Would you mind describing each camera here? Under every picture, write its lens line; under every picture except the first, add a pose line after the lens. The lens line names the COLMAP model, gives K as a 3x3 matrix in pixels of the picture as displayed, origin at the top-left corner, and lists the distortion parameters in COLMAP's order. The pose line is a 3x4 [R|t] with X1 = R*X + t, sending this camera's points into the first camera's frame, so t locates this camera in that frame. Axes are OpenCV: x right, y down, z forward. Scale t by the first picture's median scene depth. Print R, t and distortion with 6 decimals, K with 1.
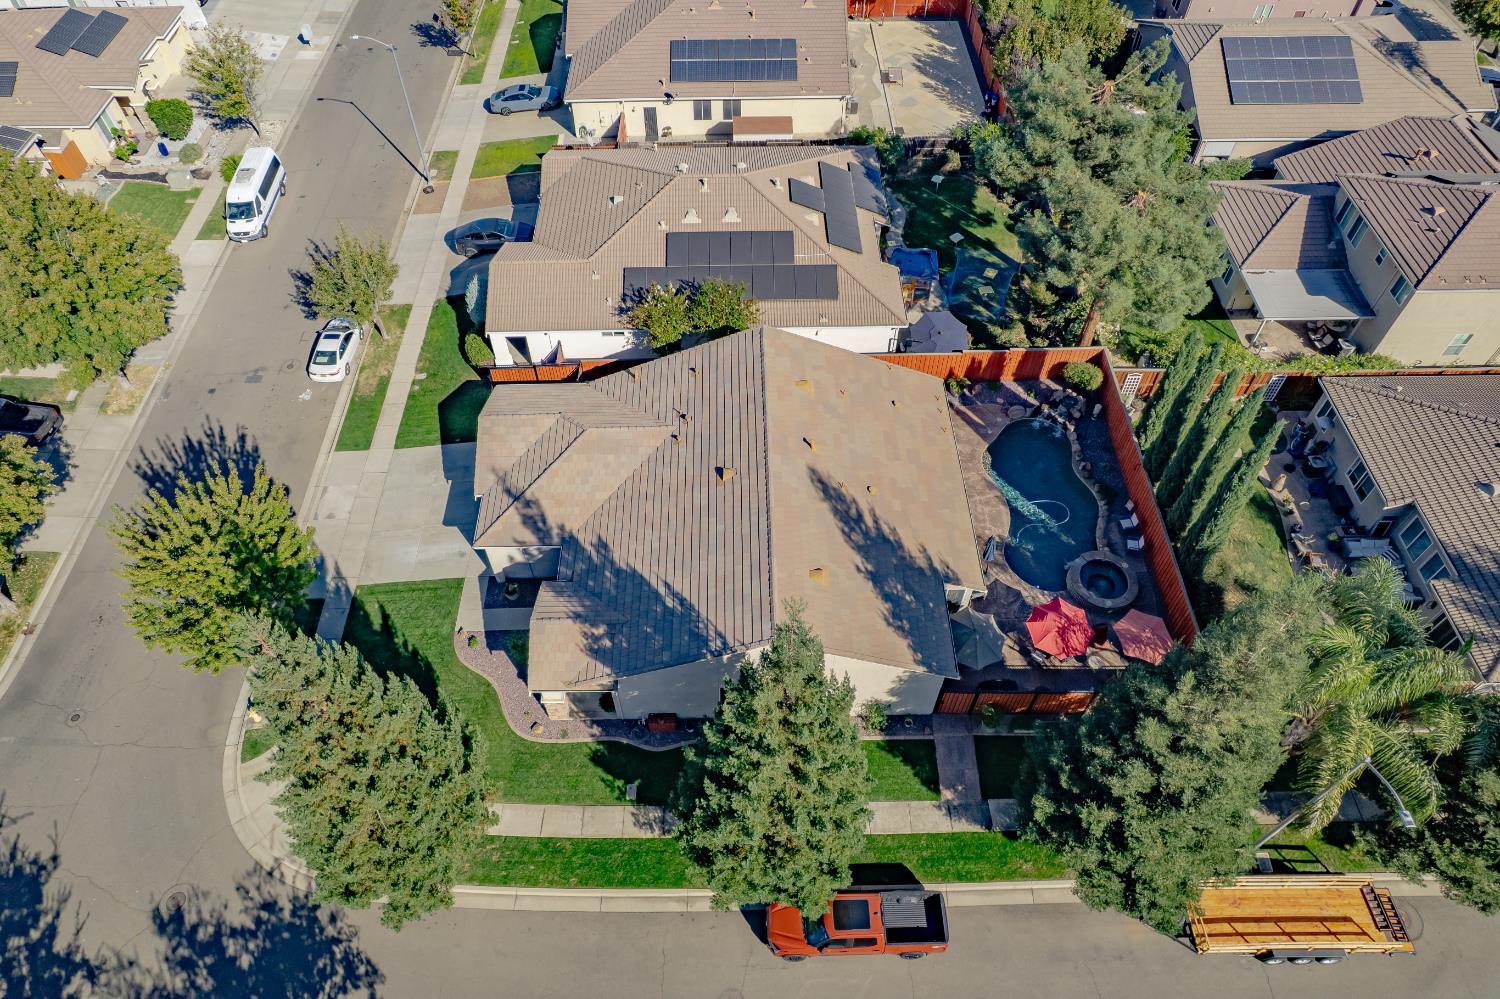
lens RADIAL K [[964.6, 0, 739.9], [0, 964.6, 503.7], [0, 0, 1]] dist [-0.085434, 0.079648]
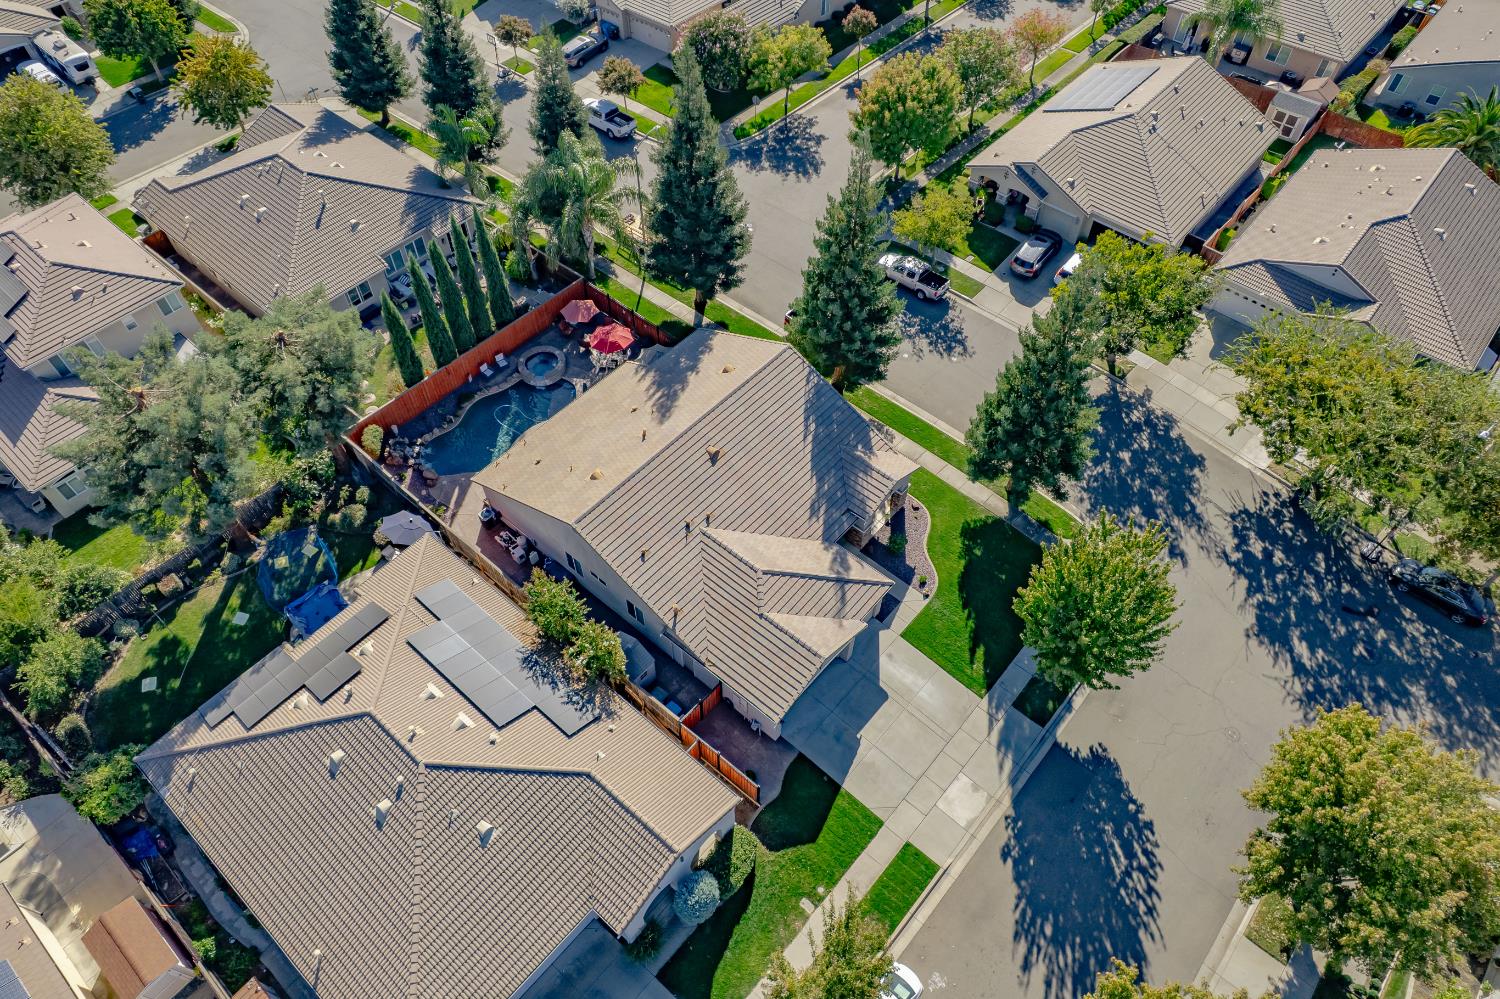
lens RADIAL K [[964.6, 0, 739.9], [0, 964.6, 503.7], [0, 0, 1]] dist [-0.085434, 0.079648]
pose [[-0.745292, -0.520877, 0.416205, -0.470601], [0.531898, -0.088094, 0.842214, -0.847605], [-0.402025, 0.849074, 0.342710, 0.480449]]
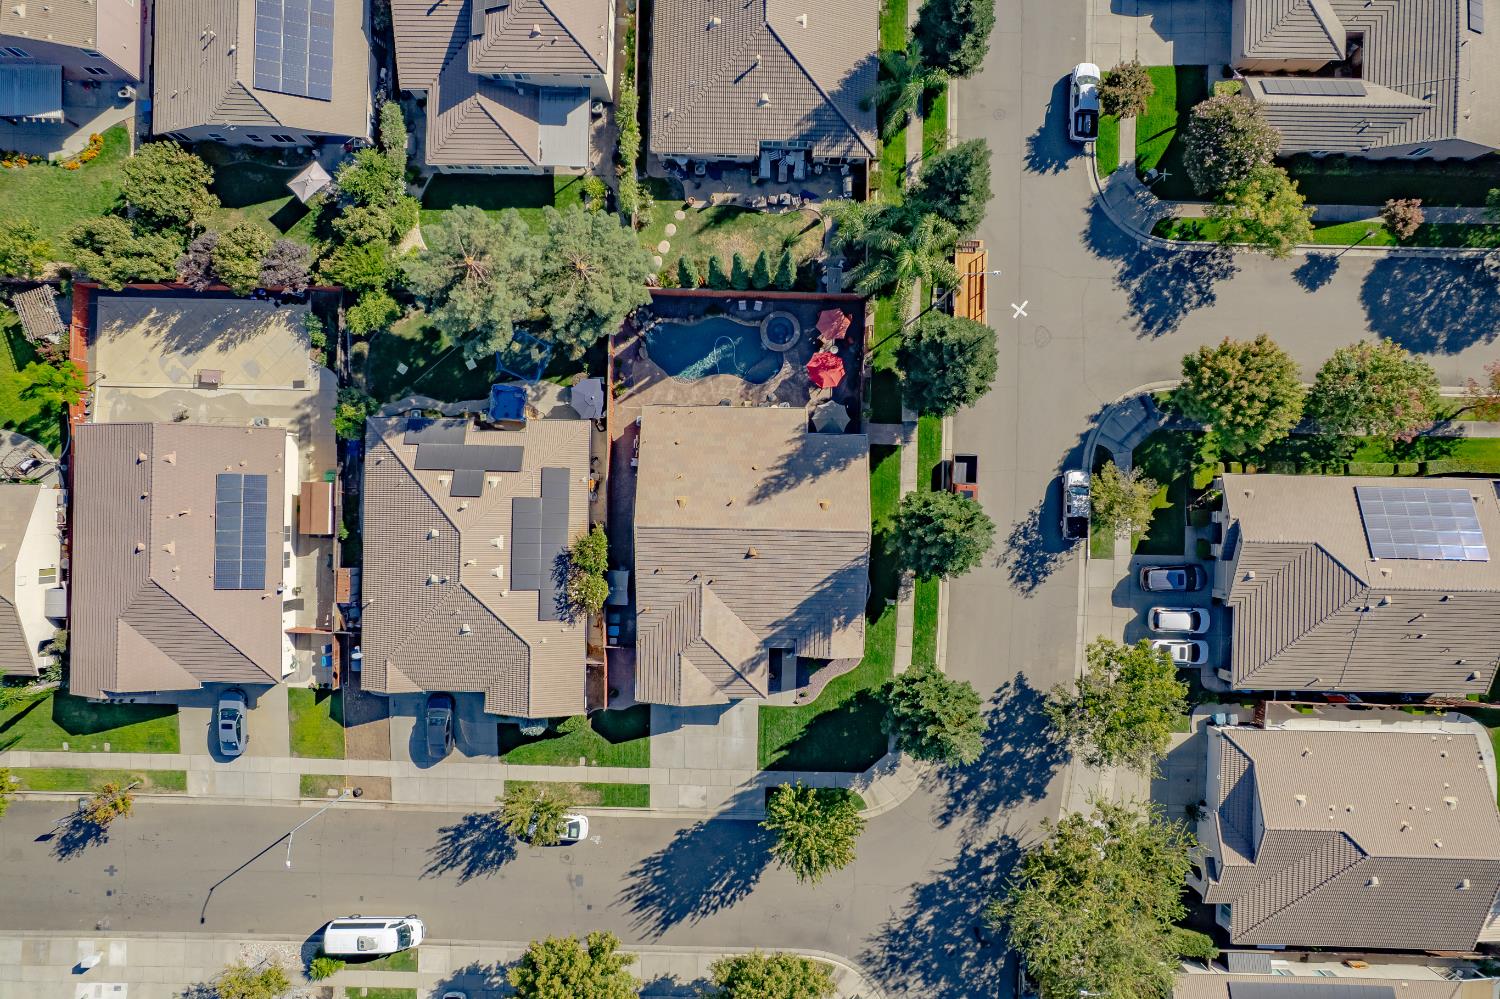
lens RADIAL K [[959.9, 0, 741.1], [0, 959.9, 503.4], [0, 0, 1]] dist [-0.075099, 0.066488]
pose [[0.034492, -0.999356, 0.009906, 0.044451], [0.788890, 0.033311, 0.613631, -0.866127], [-0.613566, -0.013351, 0.789531, -0.268512]]
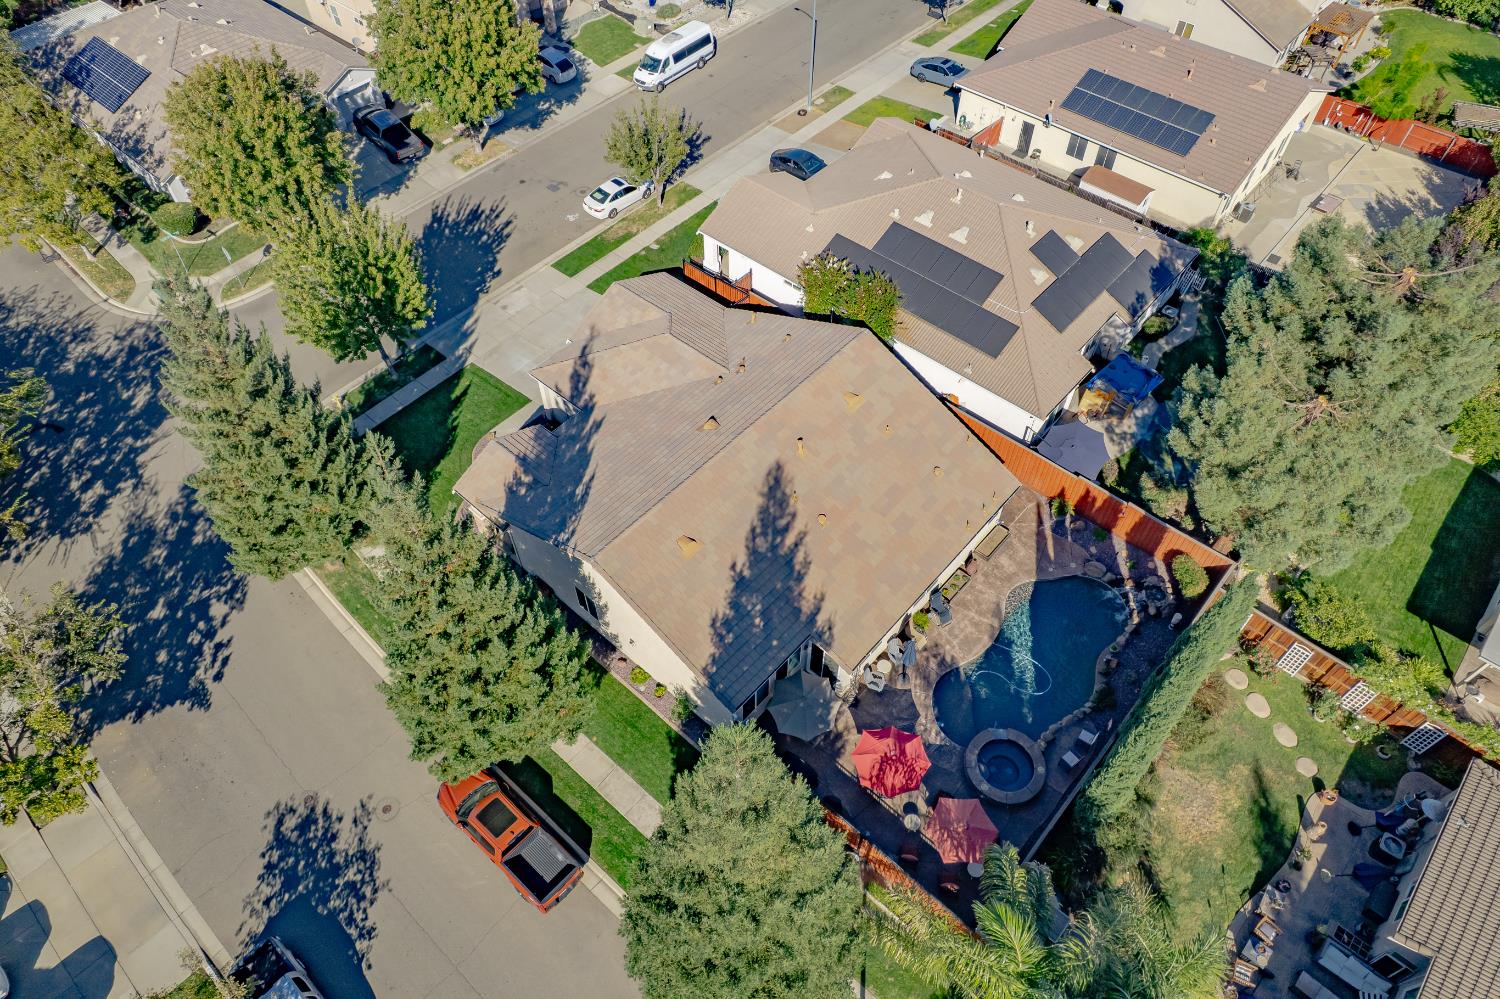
lens RADIAL K [[964.6, 0, 739.9], [0, 964.6, 503.7], [0, 0, 1]] dist [-0.085434, 0.079648]
pose [[0.736792, 0.533201, -0.415733, 0.371311], [-0.531184, 0.836913, 0.131985, -0.086992], [0.418307, 0.123585, 0.899859, 0.088996]]
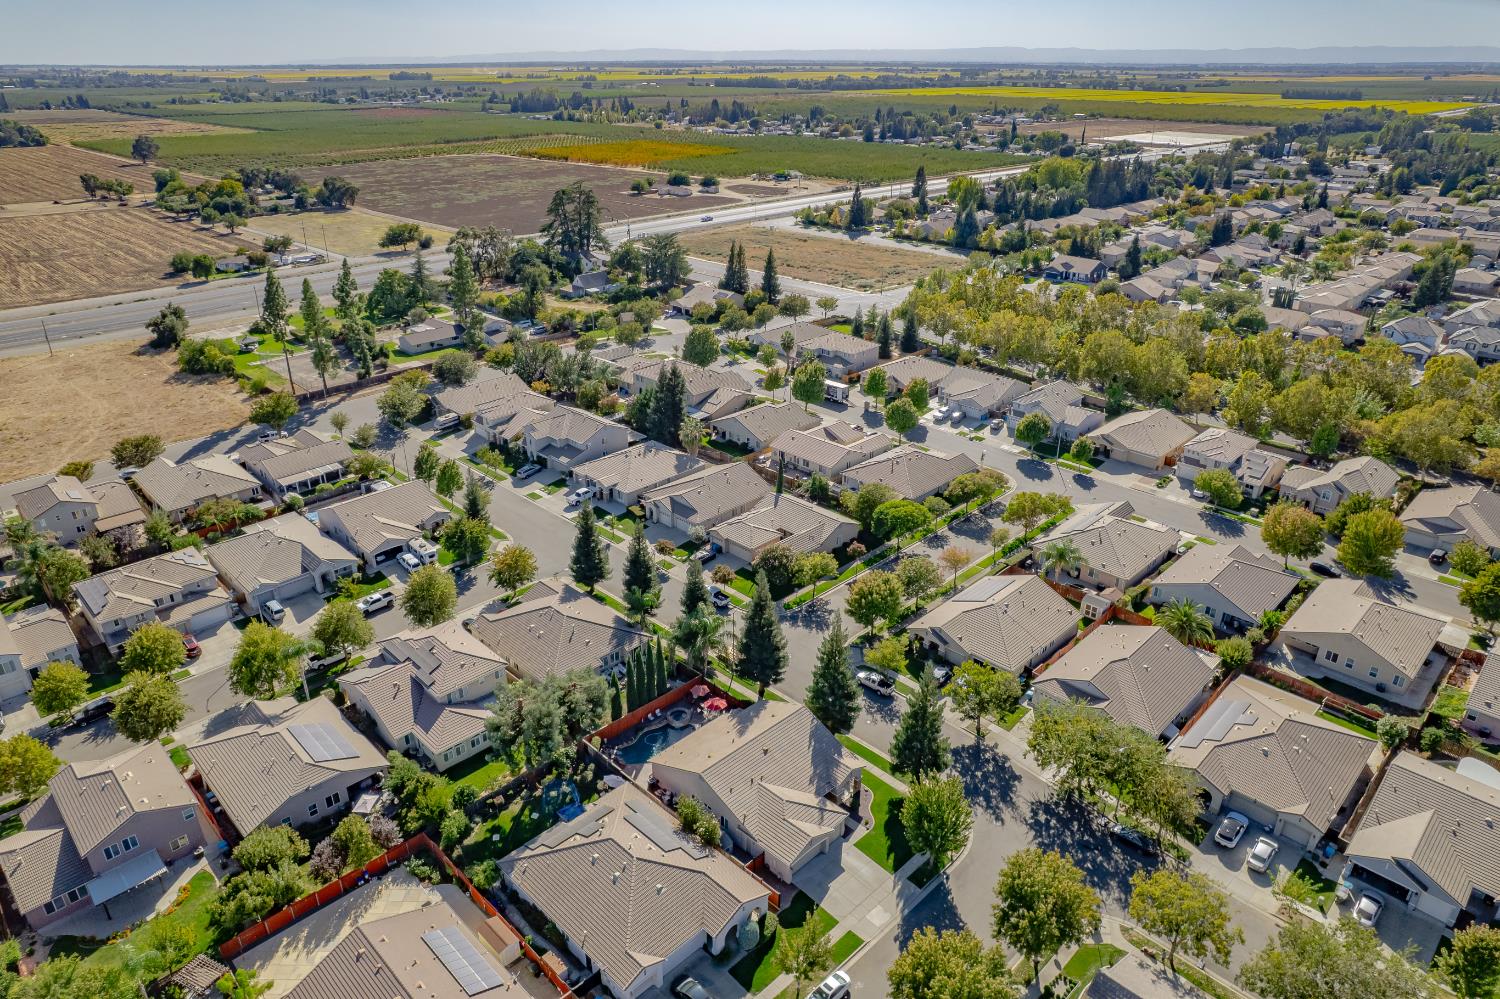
lens RADIAL K [[959.9, 0, 741.1], [0, 959.9, 503.4], [0, 0, 1]] dist [-0.075099, 0.066488]
pose [[-0.695349, -0.300063, 0.653033, -1.178007], [0.570820, 0.321478, 0.755524, -1.807939], [-0.436640, 0.898117, -0.052258, 0.432690]]
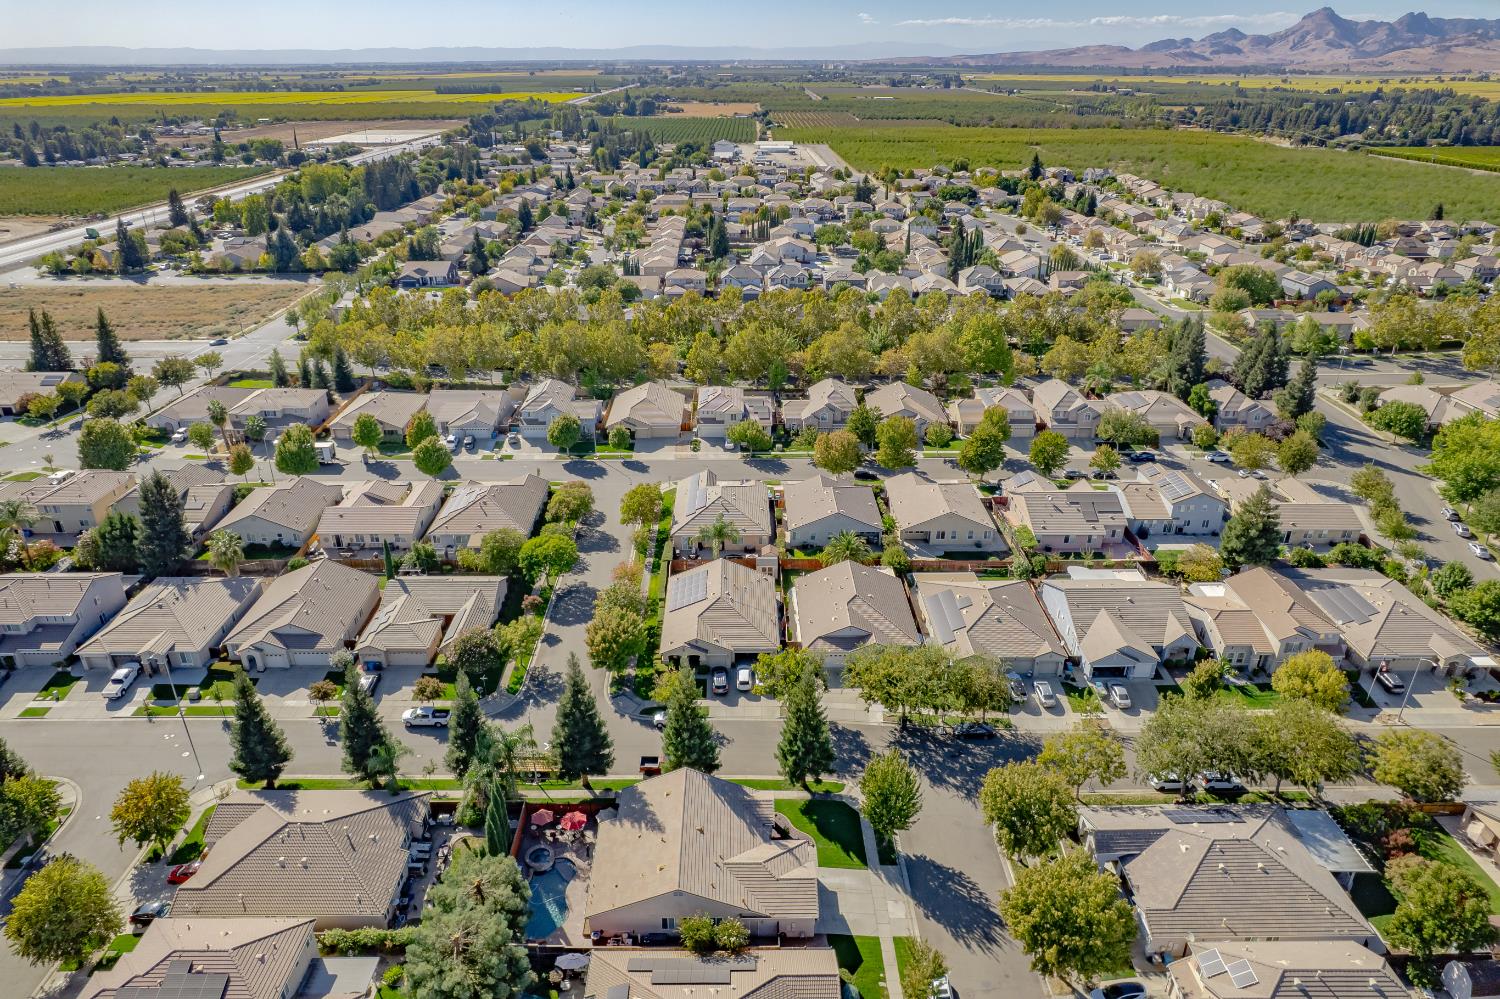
lens RADIAL K [[959.9, 0, 741.1], [0, 959.9, 503.4], [0, 0, 1]] dist [-0.075099, 0.066488]
pose [[-0.999954, 0.004475, 0.008526, -0.112088], [0.009295, 0.217428, 0.976032, -2.000416], [0.002514, 0.976066, -0.217459, 0.566556]]
